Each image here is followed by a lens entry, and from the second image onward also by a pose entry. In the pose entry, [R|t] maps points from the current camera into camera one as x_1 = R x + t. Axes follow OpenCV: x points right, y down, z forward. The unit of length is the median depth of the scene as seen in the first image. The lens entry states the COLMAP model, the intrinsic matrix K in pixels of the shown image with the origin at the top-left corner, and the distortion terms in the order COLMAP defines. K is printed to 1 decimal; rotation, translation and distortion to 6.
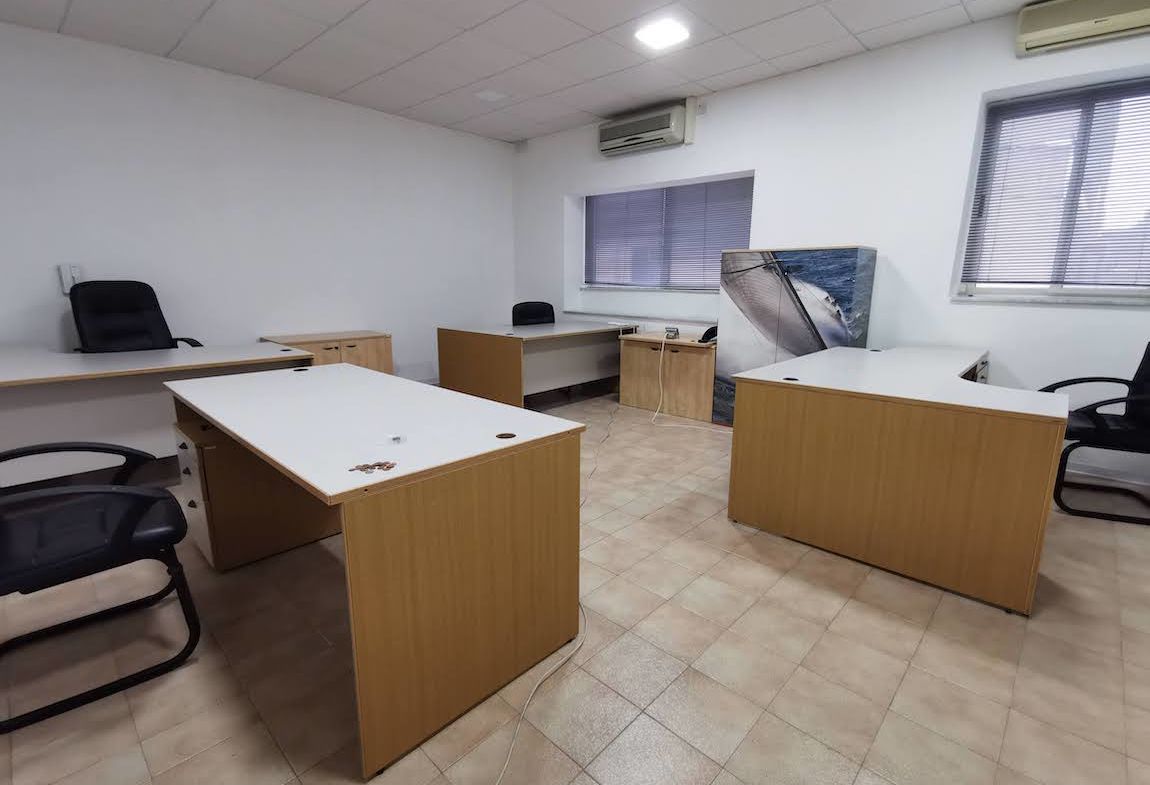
lens RADIAL K [[528.0, 0, 575.0], [0, 528.0, 392.5], [0, 0, 1]] dist [-0.001884, 0.000197]
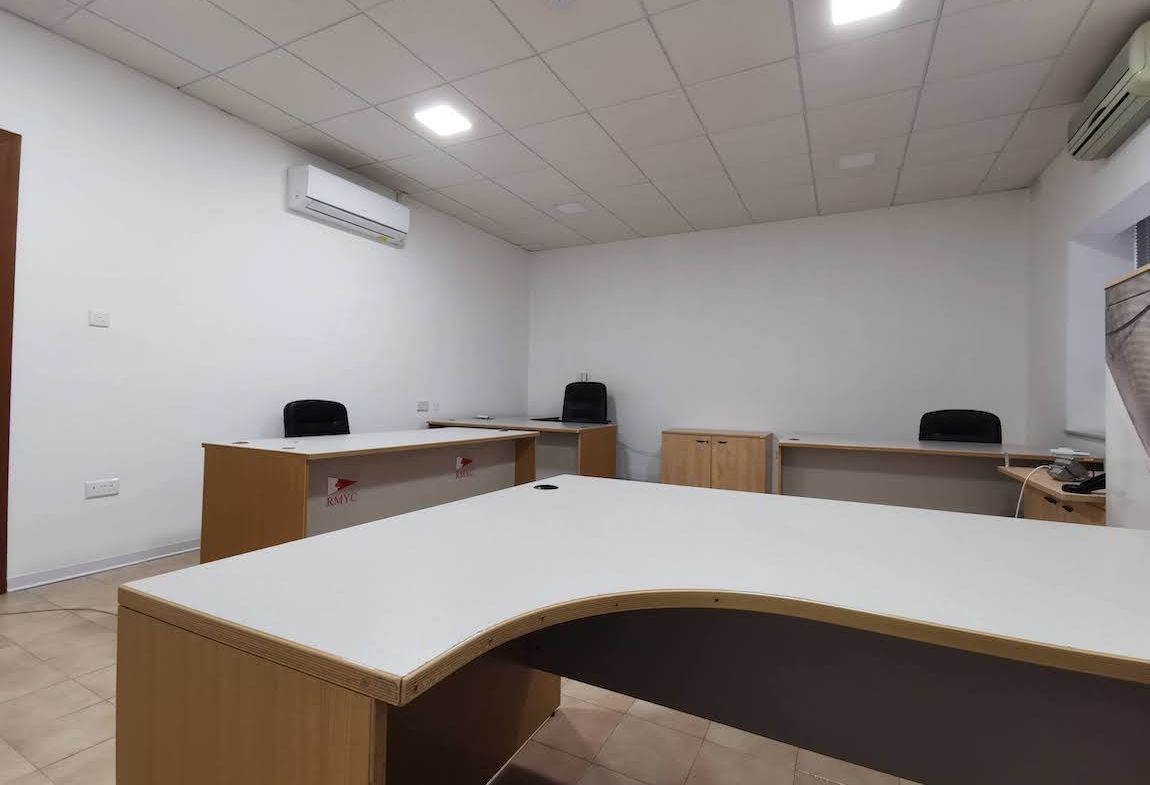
lens RADIAL K [[528.0, 0, 575.0], [0, 528.0, 392.5], [0, 0, 1]] dist [-0.001884, 0.000197]
pose [[0.273817, -0.009189, -0.961738, 0.521748], [-0.206247, 0.976131, -0.068047, -0.053821], [0.939407, 0.216988, 0.265386, 0.438110]]
